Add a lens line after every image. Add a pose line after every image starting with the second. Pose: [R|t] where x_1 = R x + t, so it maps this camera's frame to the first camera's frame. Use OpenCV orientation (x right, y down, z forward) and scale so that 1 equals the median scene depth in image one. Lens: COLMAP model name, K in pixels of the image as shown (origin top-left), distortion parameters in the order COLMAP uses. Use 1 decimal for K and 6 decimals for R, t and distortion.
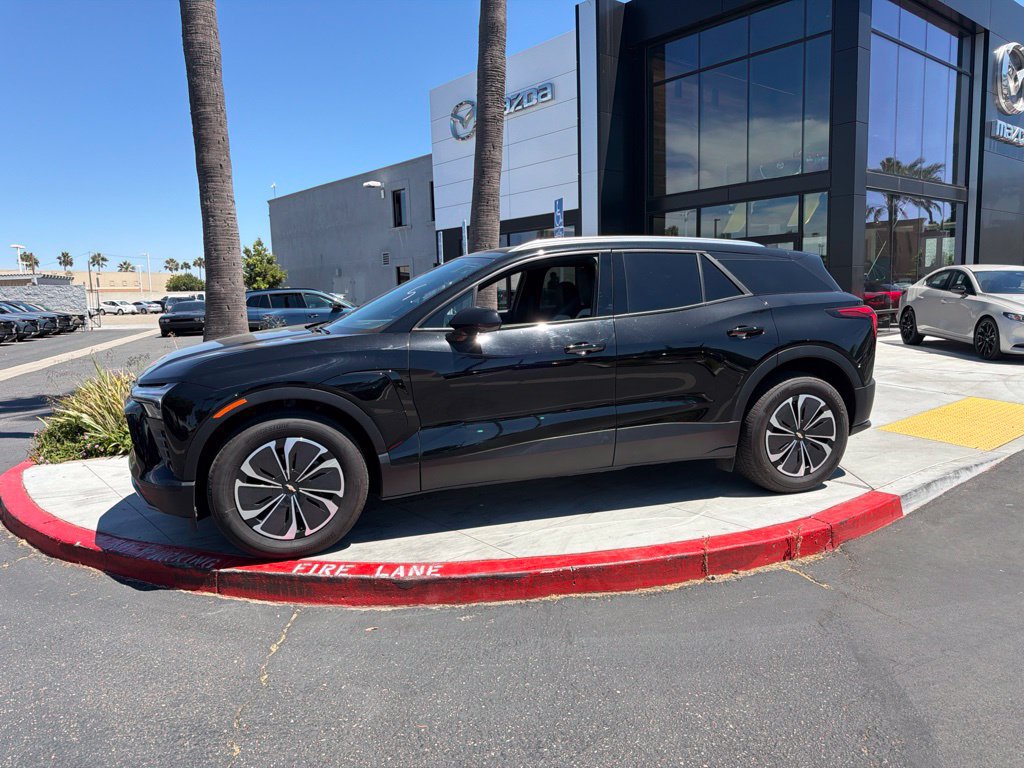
lens RADIAL K [[724.7, 0, 508.4], [0, 724.7, 382.0], [0, 0, 1]] dist [0.030454, -0.037759]
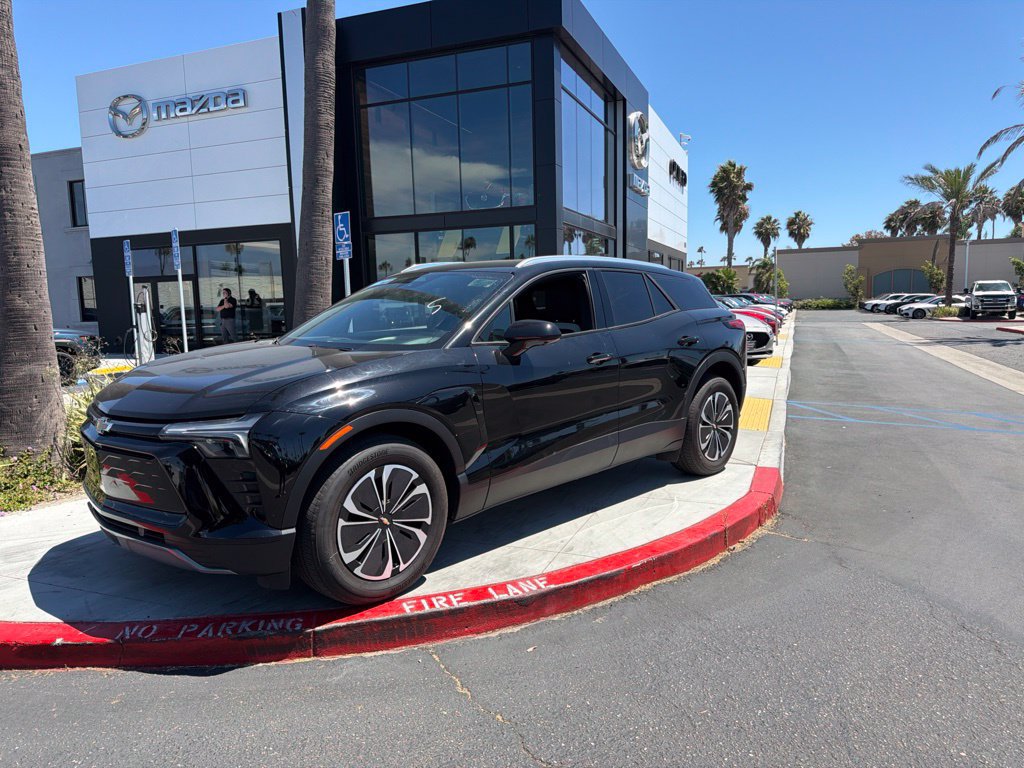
lens RADIAL K [[724.7, 0, 506.2], [0, 724.7, 389.9], [0, 0, 1]] dist [0.030454, -0.037759]
pose [[0.878364, -0.051599, 0.475199, -0.496607], [0.060061, 0.998191, -0.002630, -0.004212], [-0.474204, 0.030851, 0.879874, 0.113338]]
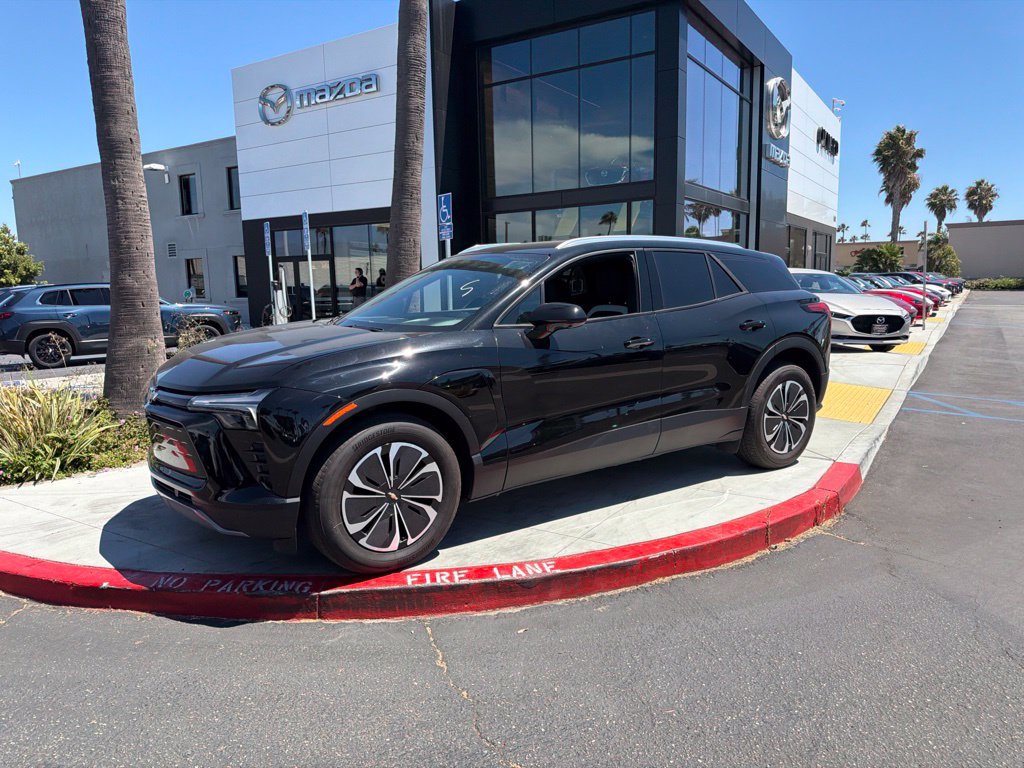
lens RADIAL K [[724.7, 0, 507.4], [0, 724.7, 390.5], [0, 0, 1]] dist [0.030454, -0.037759]
pose [[0.953166, -0.035838, 0.300316, -0.368066], [0.031458, 0.999317, 0.019408, -0.003207], [-0.300806, -0.009052, 0.953642, 0.056126]]
